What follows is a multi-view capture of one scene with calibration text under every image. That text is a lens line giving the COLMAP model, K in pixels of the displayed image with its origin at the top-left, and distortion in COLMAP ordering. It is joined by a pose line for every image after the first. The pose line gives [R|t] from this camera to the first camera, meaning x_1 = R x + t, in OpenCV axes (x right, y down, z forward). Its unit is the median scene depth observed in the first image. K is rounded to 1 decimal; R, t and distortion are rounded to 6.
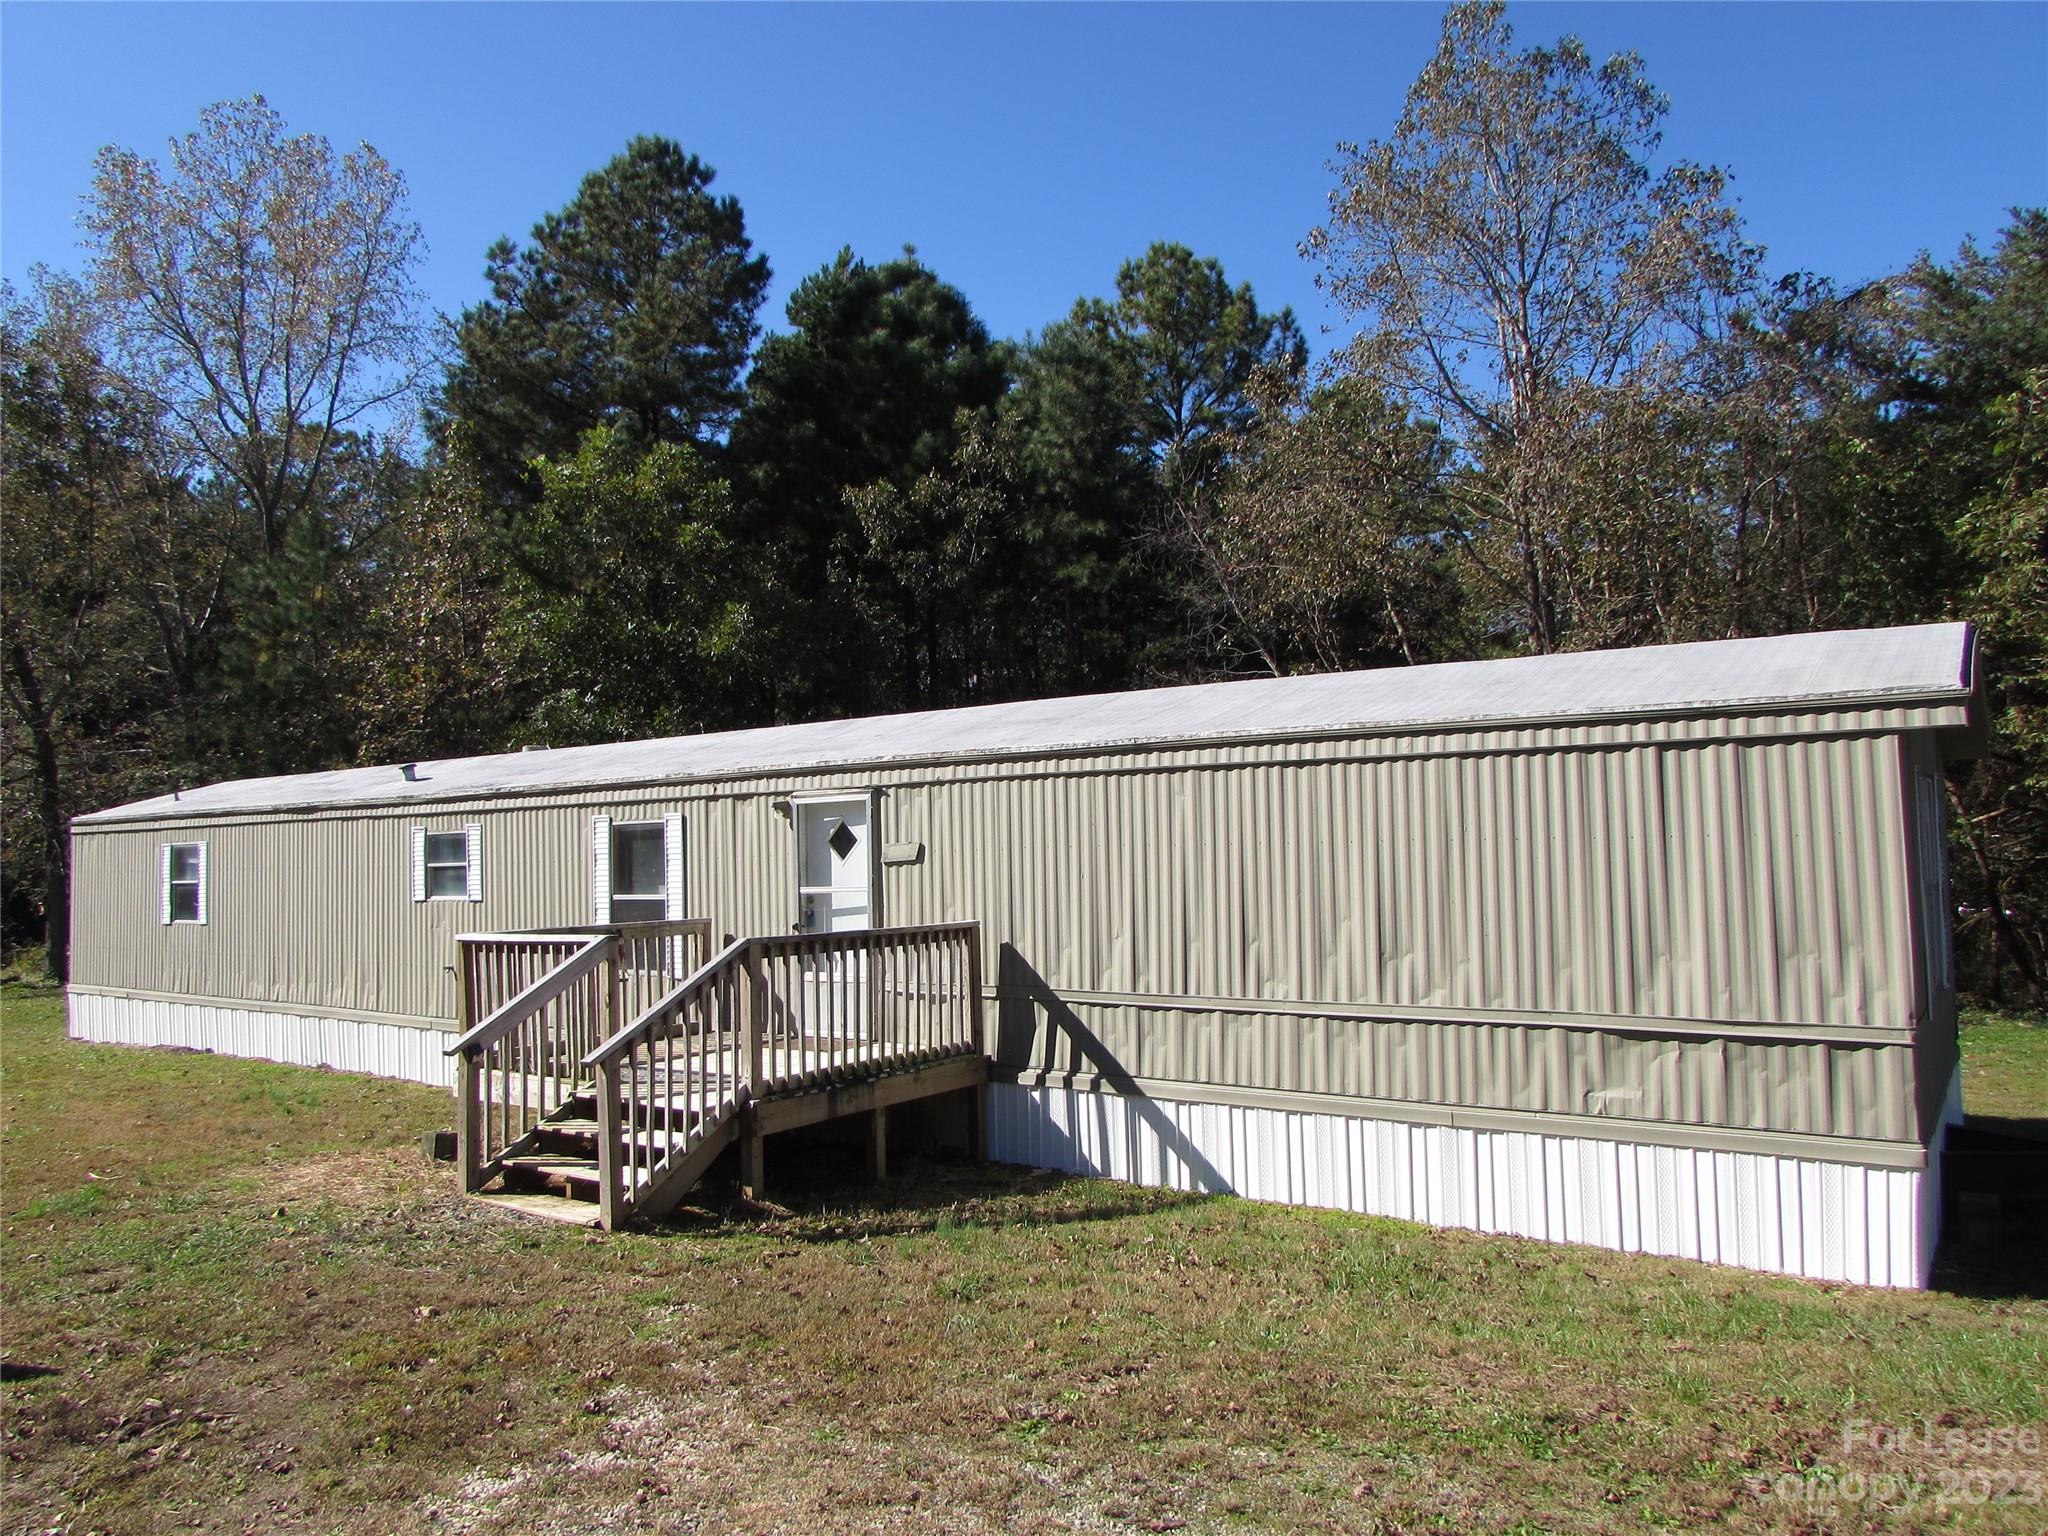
lens RADIAL K [[1436.3, 0, 1023.4], [0, 1436.3, 766.8], [0, 0, 1]] dist [-0.027123, 0.007546]
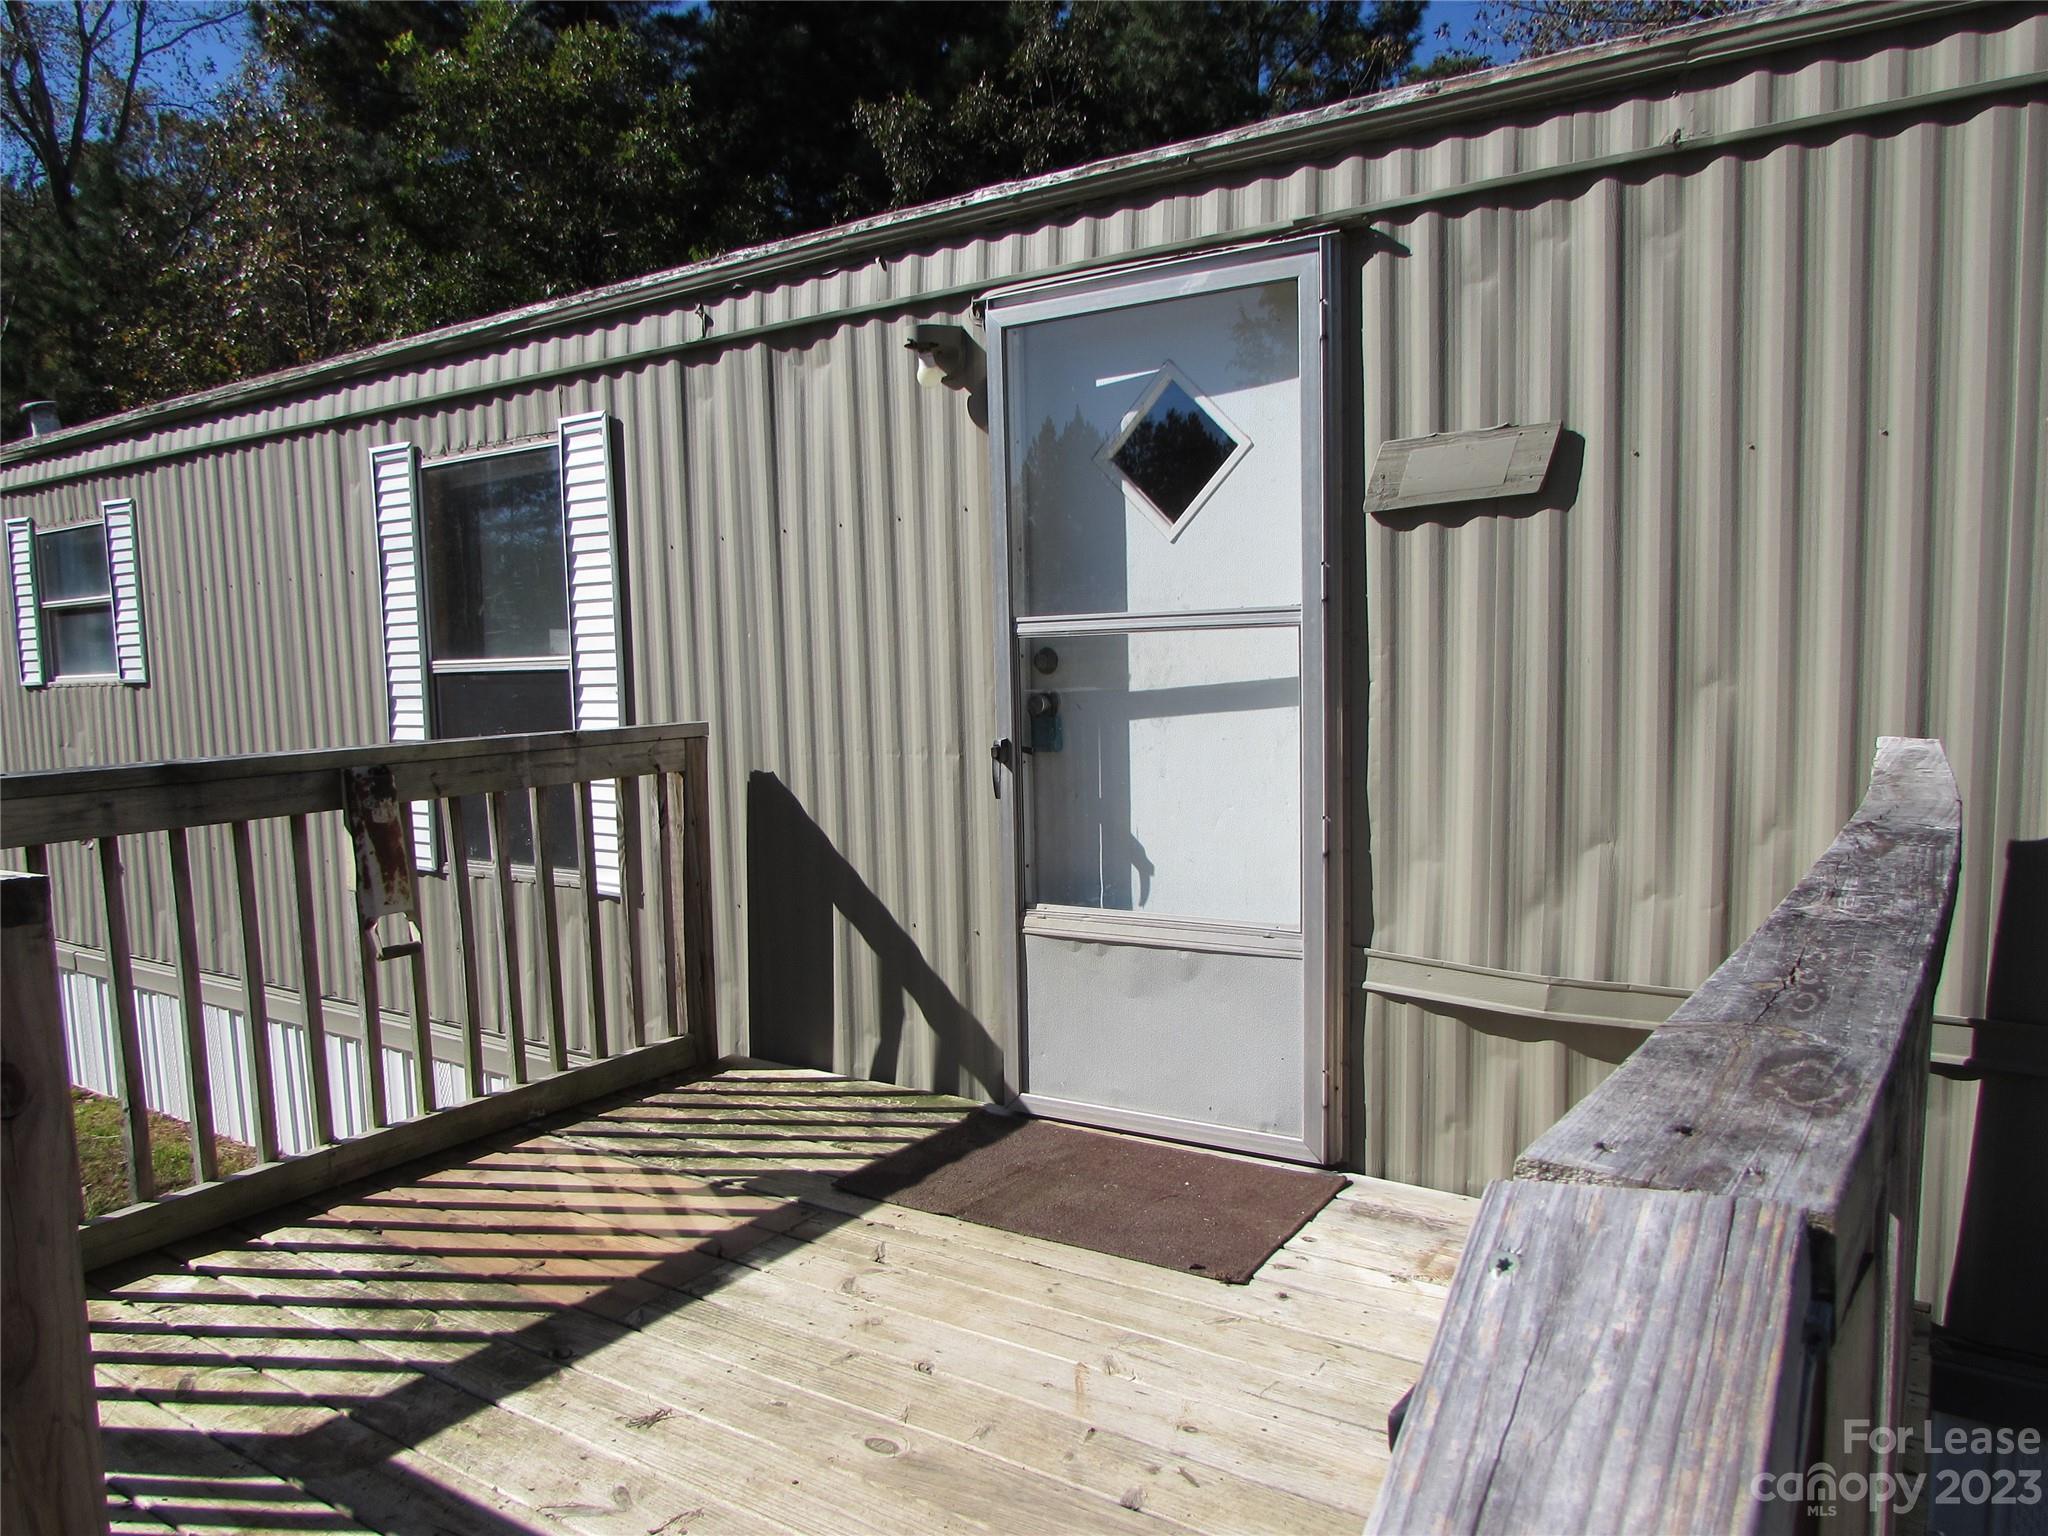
lens RADIAL K [[1313.6, 0, 1032.6], [0, 1313.6, 782.6], [0, 0, 1]] dist [-0.040020, 0.008006]
pose [[0.998703, -0.005972, 0.050567, -0.152541], [-0.002026, 0.987651, 0.156654, 0.069098], [-0.050878, -0.156553, 0.986358, 0.670103]]
